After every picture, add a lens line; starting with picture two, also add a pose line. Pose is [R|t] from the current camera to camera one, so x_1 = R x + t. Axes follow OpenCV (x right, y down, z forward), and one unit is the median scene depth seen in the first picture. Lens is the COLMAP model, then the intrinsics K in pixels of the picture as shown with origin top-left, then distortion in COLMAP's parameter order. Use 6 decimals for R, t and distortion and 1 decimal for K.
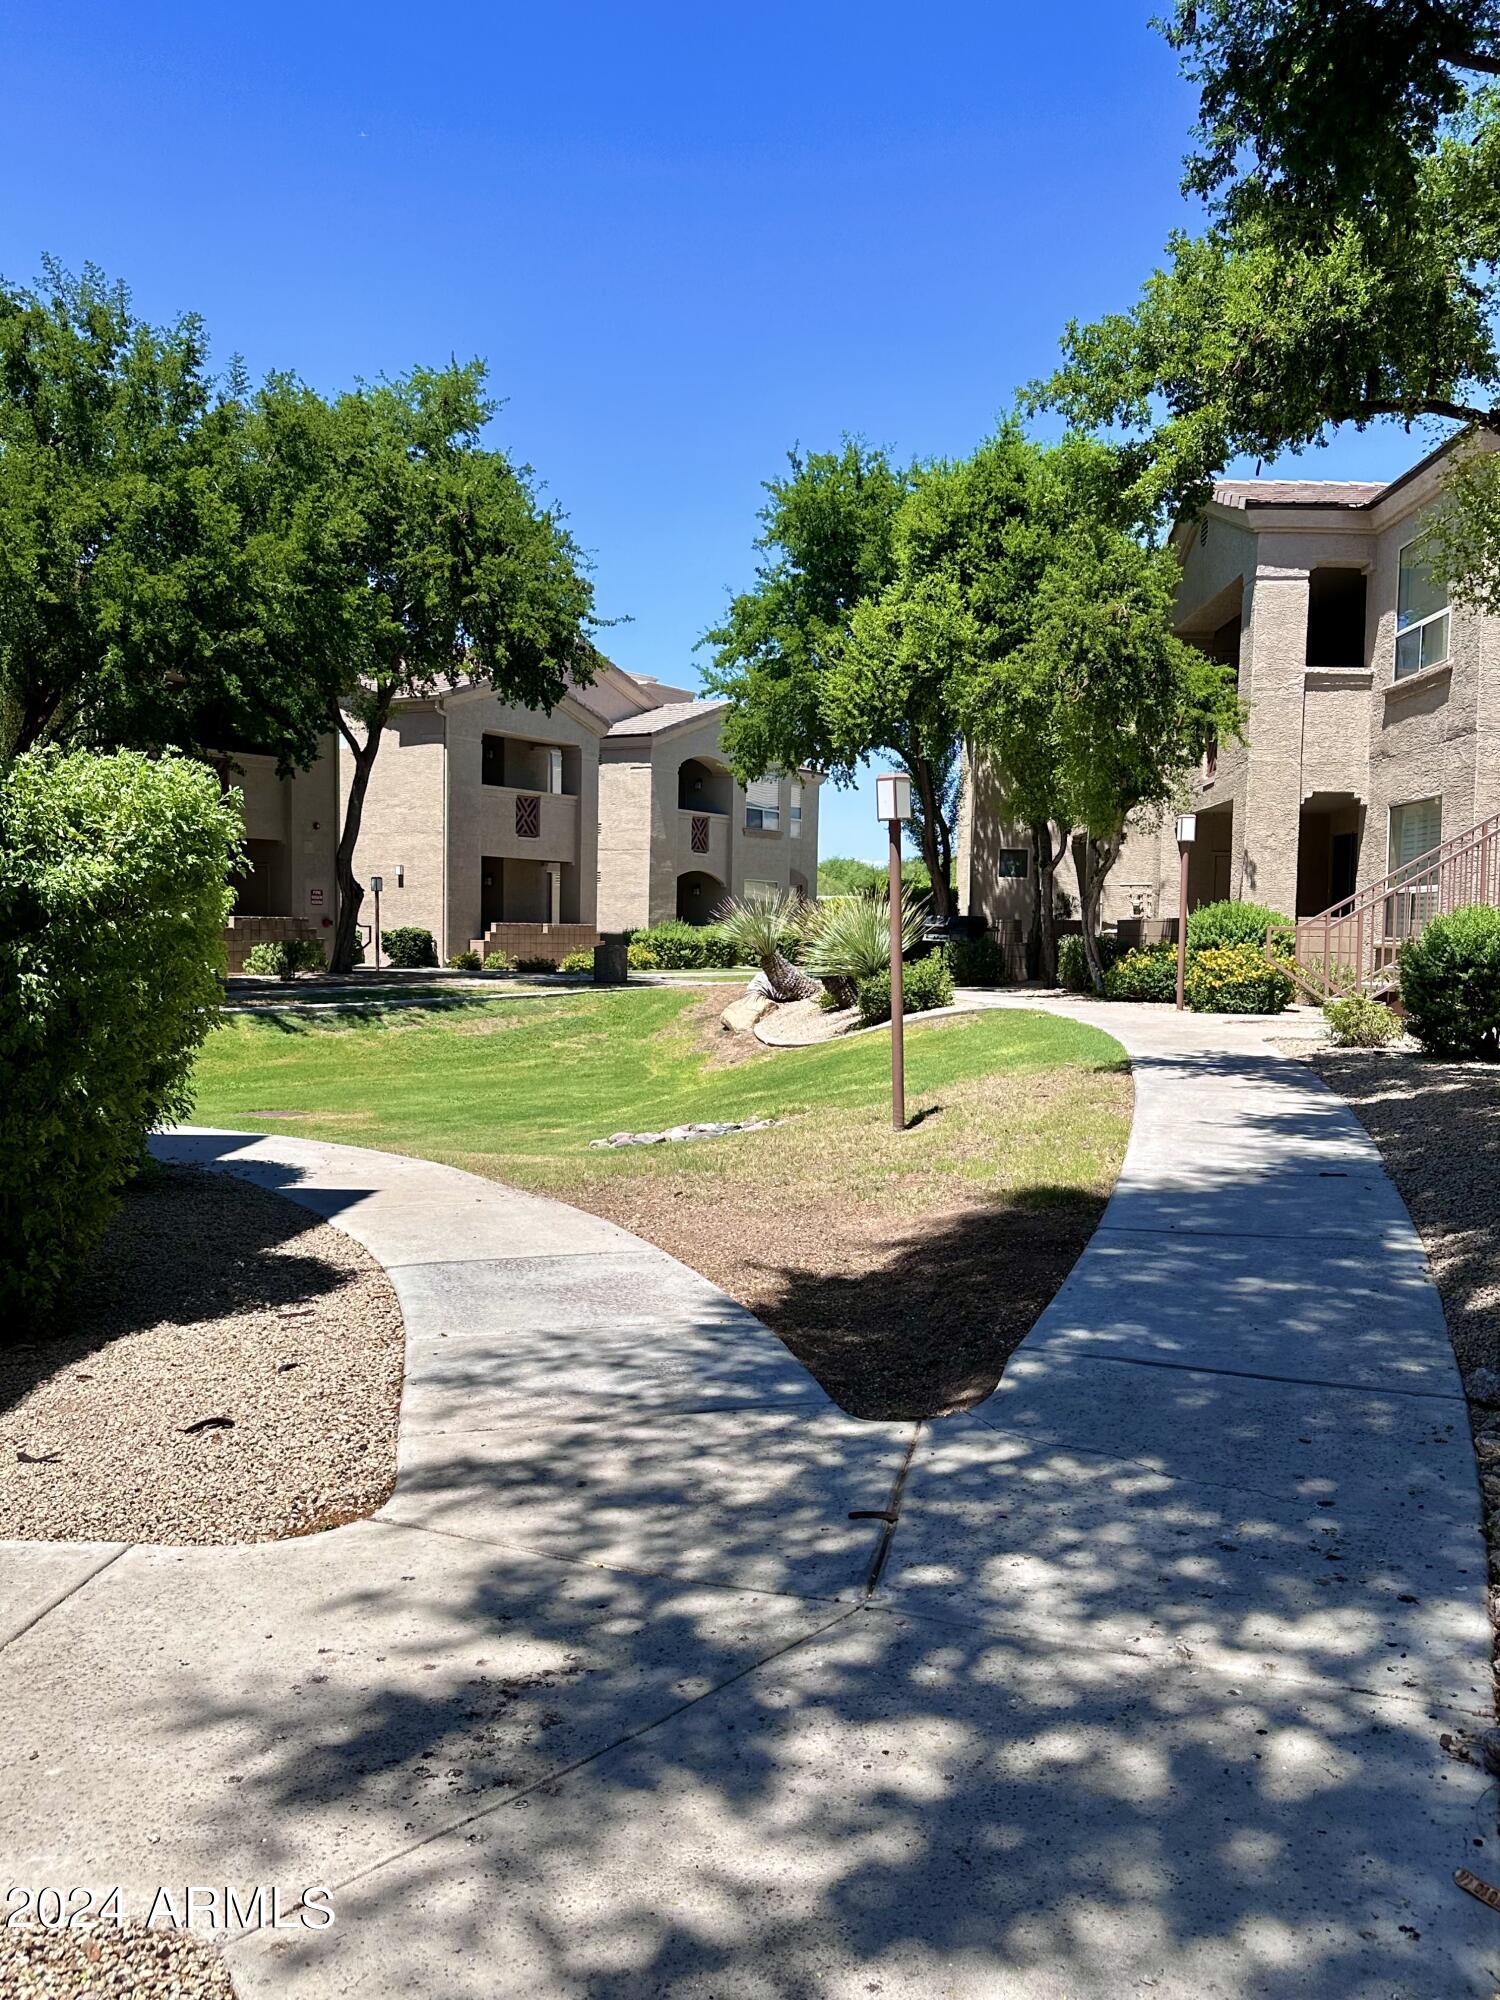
lens RADIAL K [[1692.3, 0, 750.0], [0, 1692.3, 1000.0], [0, 0, 1]] dist [0.136153, -0.004788]
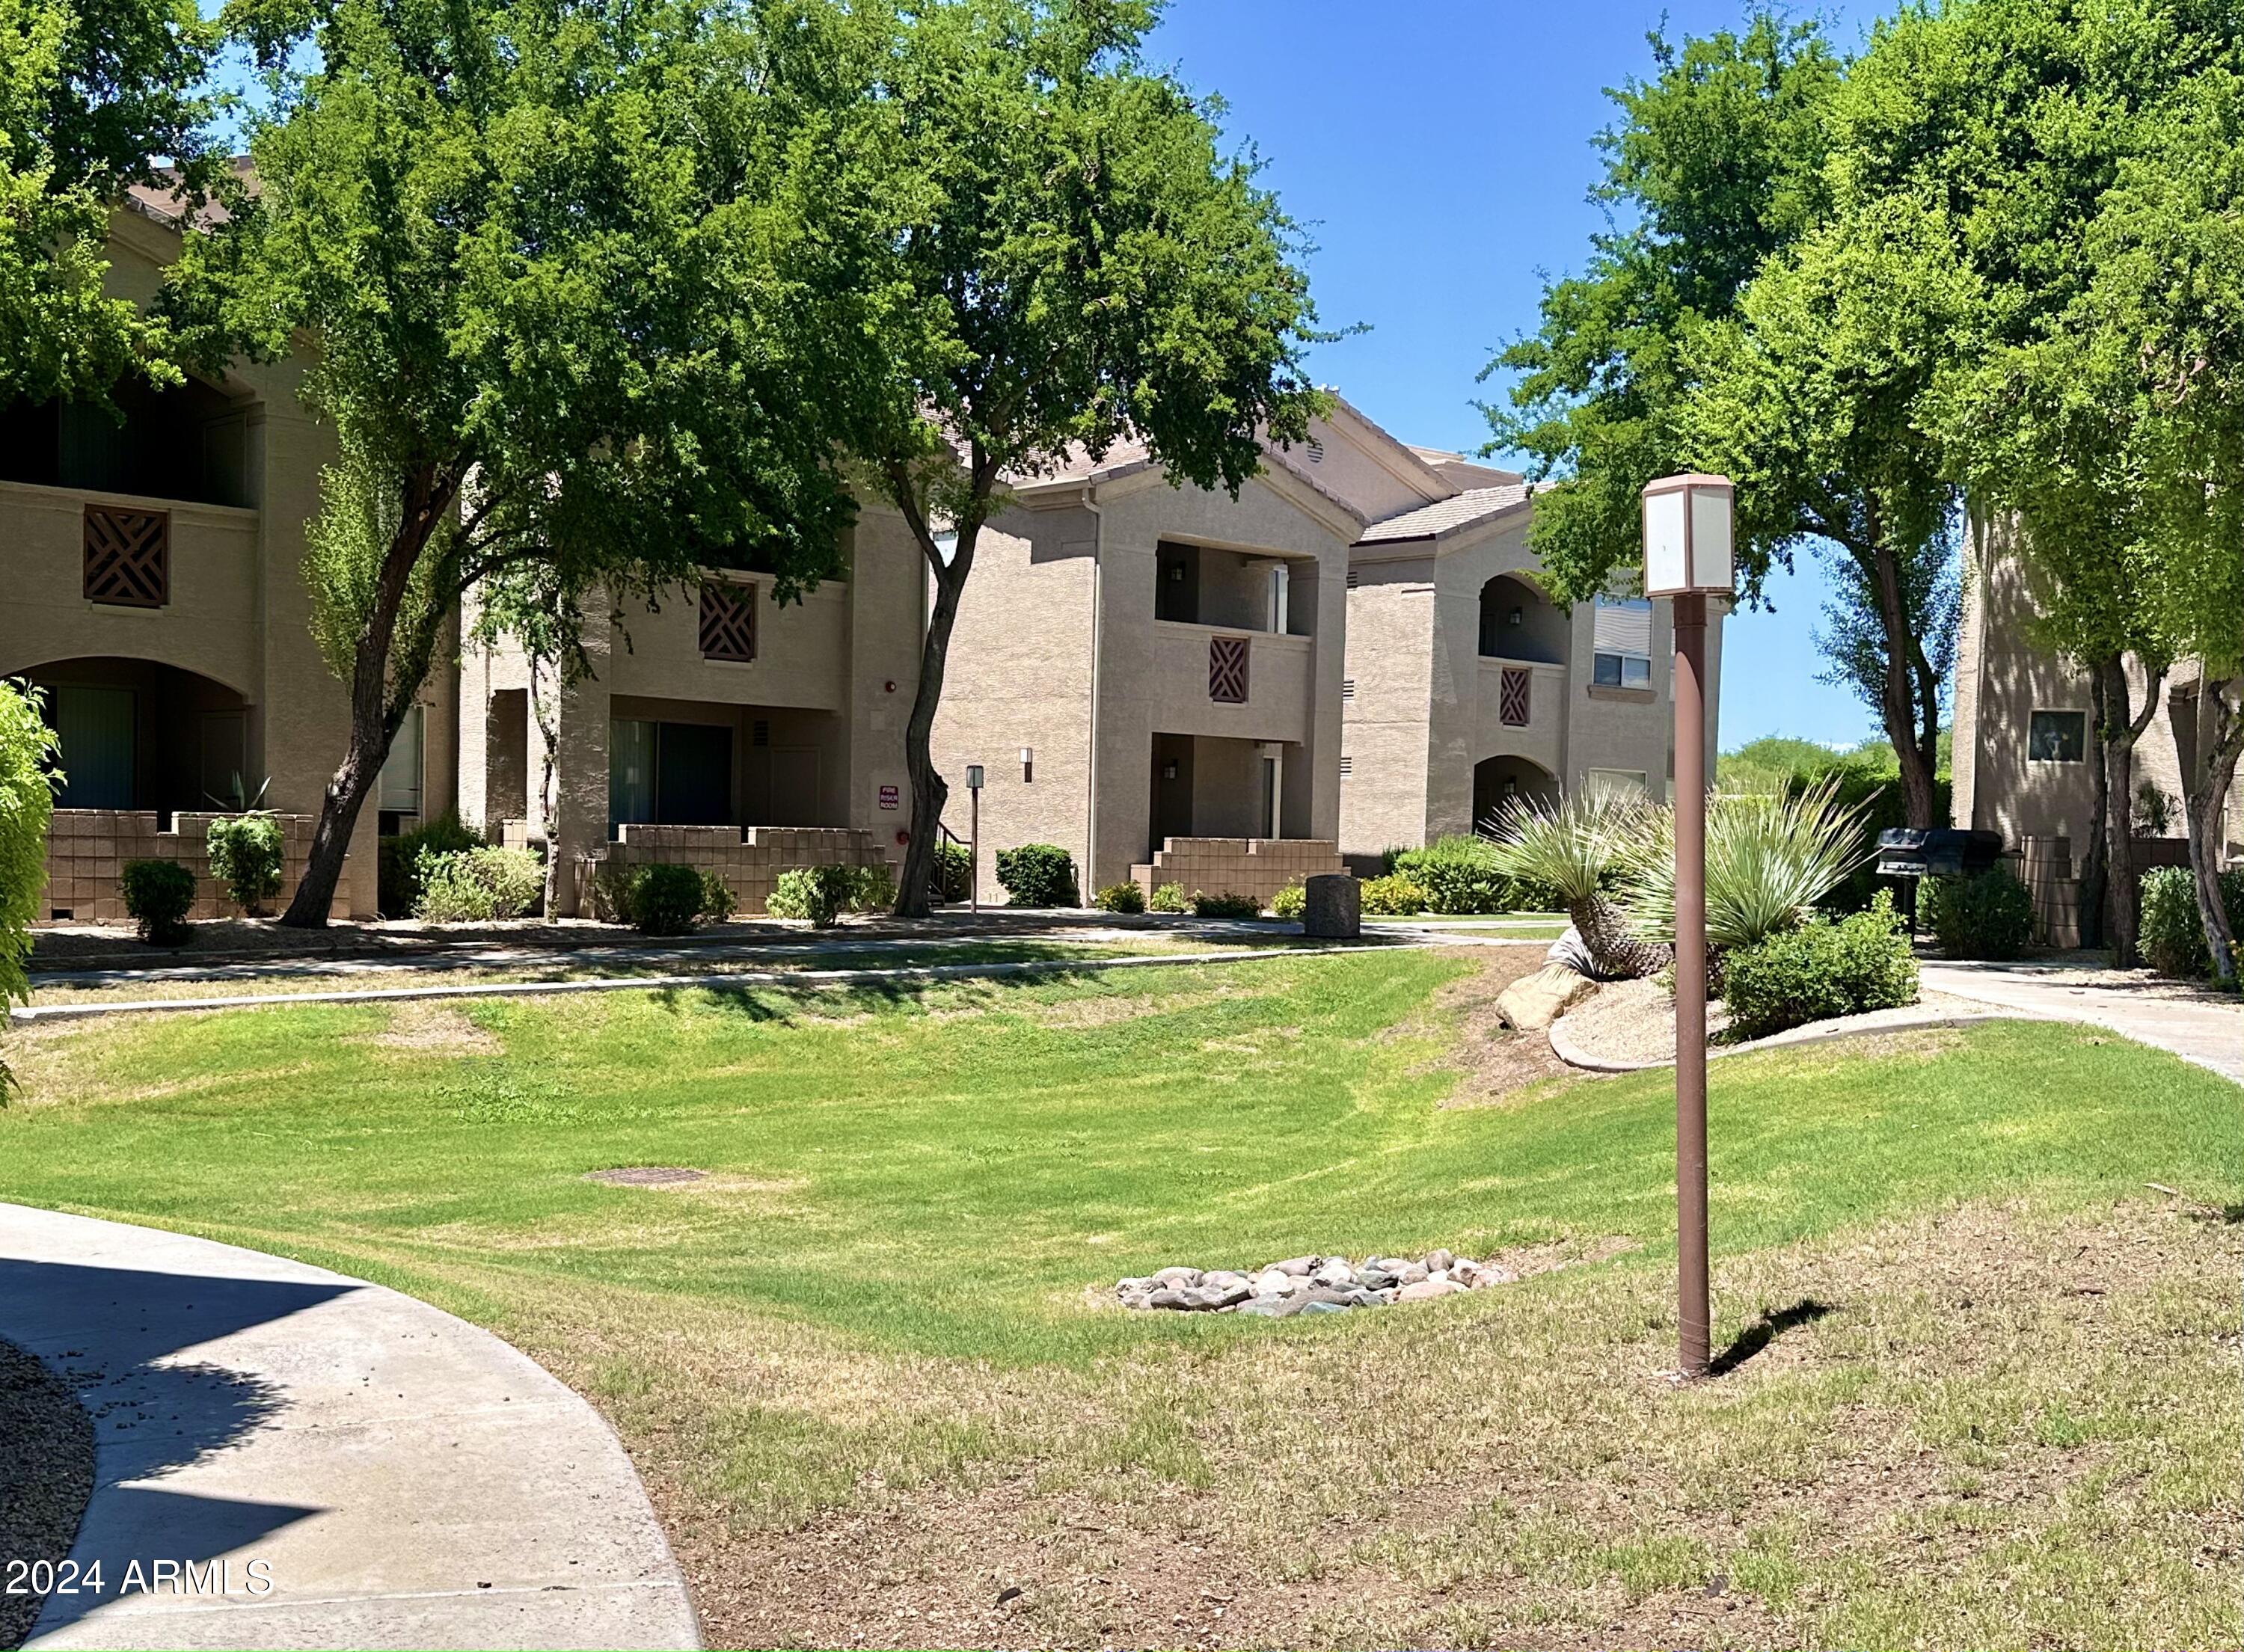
lens RADIAL K [[2380.9, 0, 1116.5], [0, 2380.9, 909.9], [0, 0, 1]] dist [0.195810, -0.441965]
pose [[0.975767, 0.011860, -0.218489, 0.031438], [-0.015030, 0.999804, -0.012852, -0.009062], [0.218294, 0.015825, 0.975755, 0.169716]]
